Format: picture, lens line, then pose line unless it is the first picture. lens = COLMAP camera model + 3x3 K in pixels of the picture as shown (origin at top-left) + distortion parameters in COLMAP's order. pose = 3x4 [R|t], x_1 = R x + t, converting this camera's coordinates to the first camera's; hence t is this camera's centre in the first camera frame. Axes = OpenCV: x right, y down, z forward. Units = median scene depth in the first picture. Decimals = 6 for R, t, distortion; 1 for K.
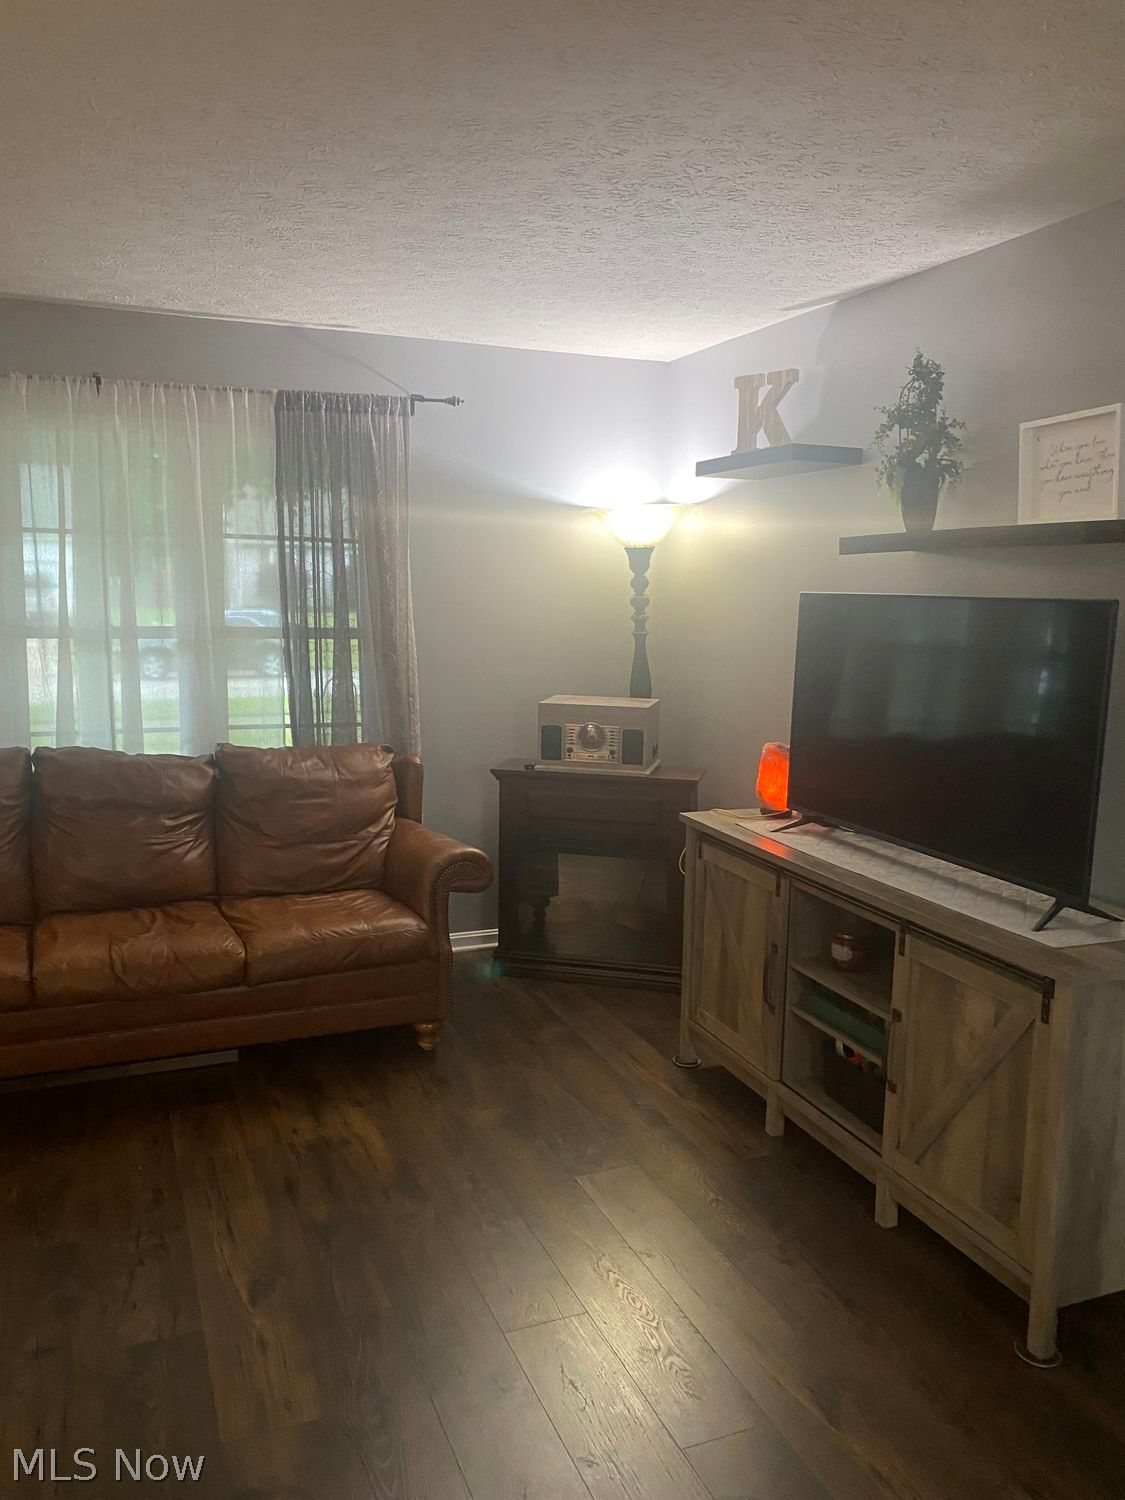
lens RADIAL K [[1139.9, 0, 566.2], [0, 1139.9, 753.6], [0, 0, 1]] dist [0.037778, -0.044955]
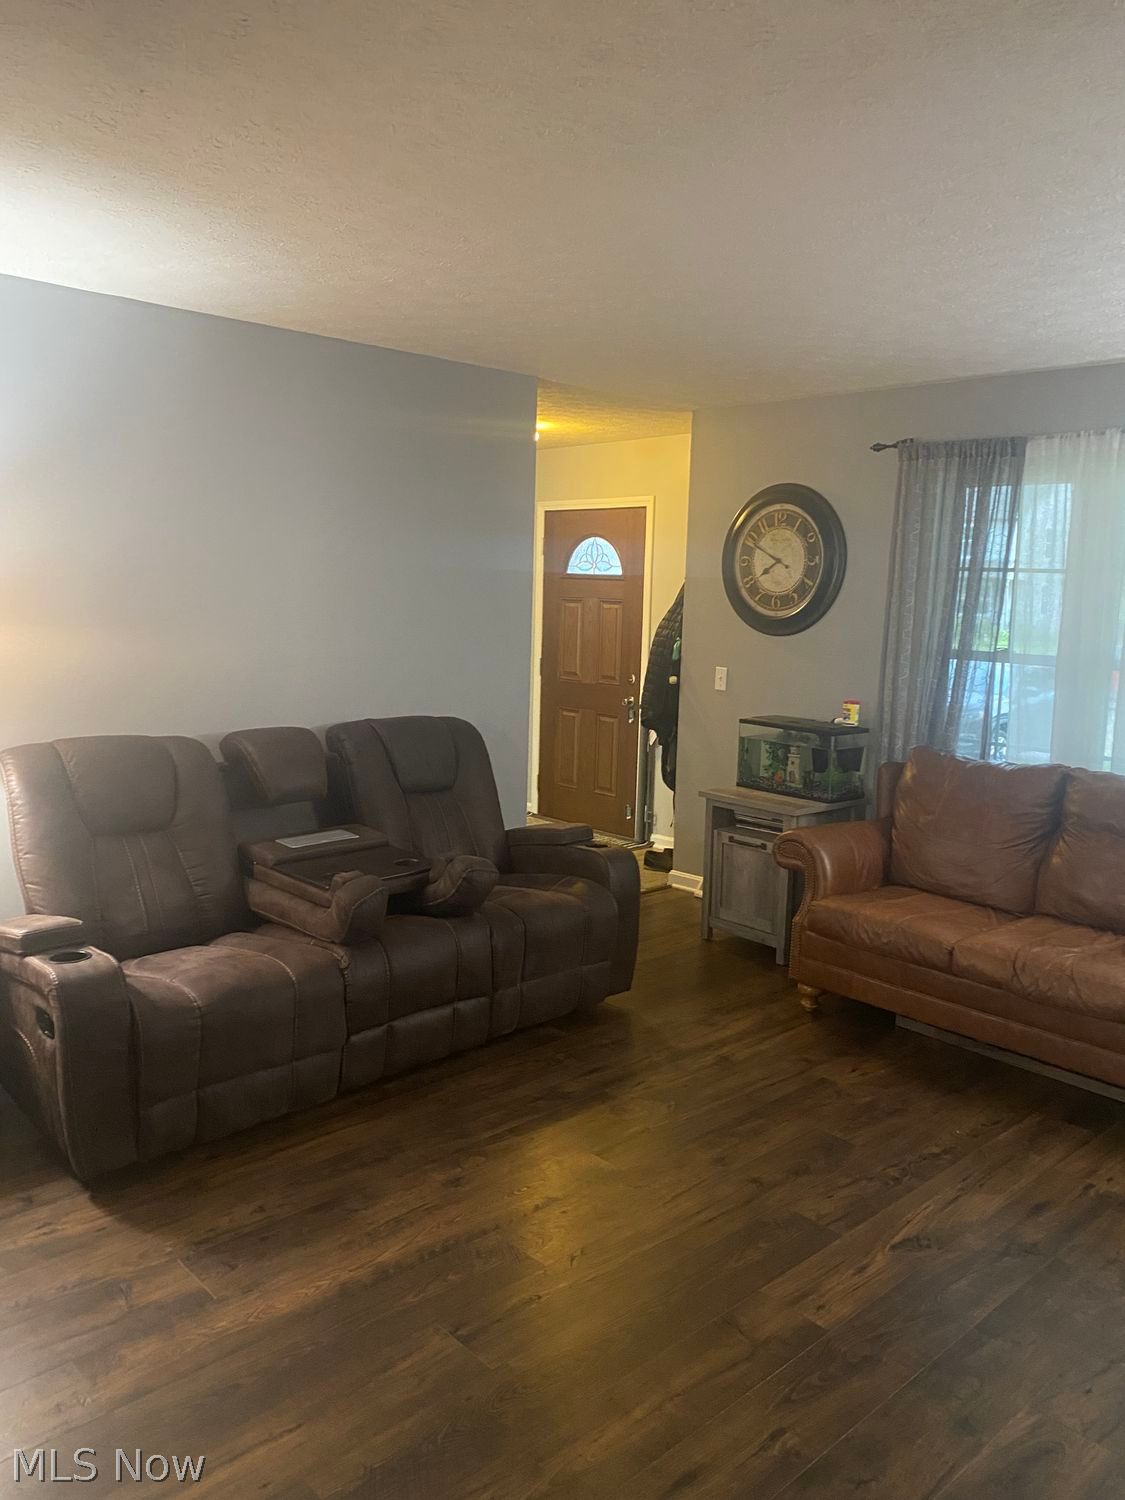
lens RADIAL K [[1139.9, 0, 566.2], [0, 1139.9, 753.6], [0, 0, 1]] dist [0.037778, -0.044955]
pose [[0.341468, 0.126426, -0.931352, 0.472758], [-0.164193, 0.983699, 0.073332, -0.022241], [0.925441, 0.127881, 0.356660, 0.184055]]
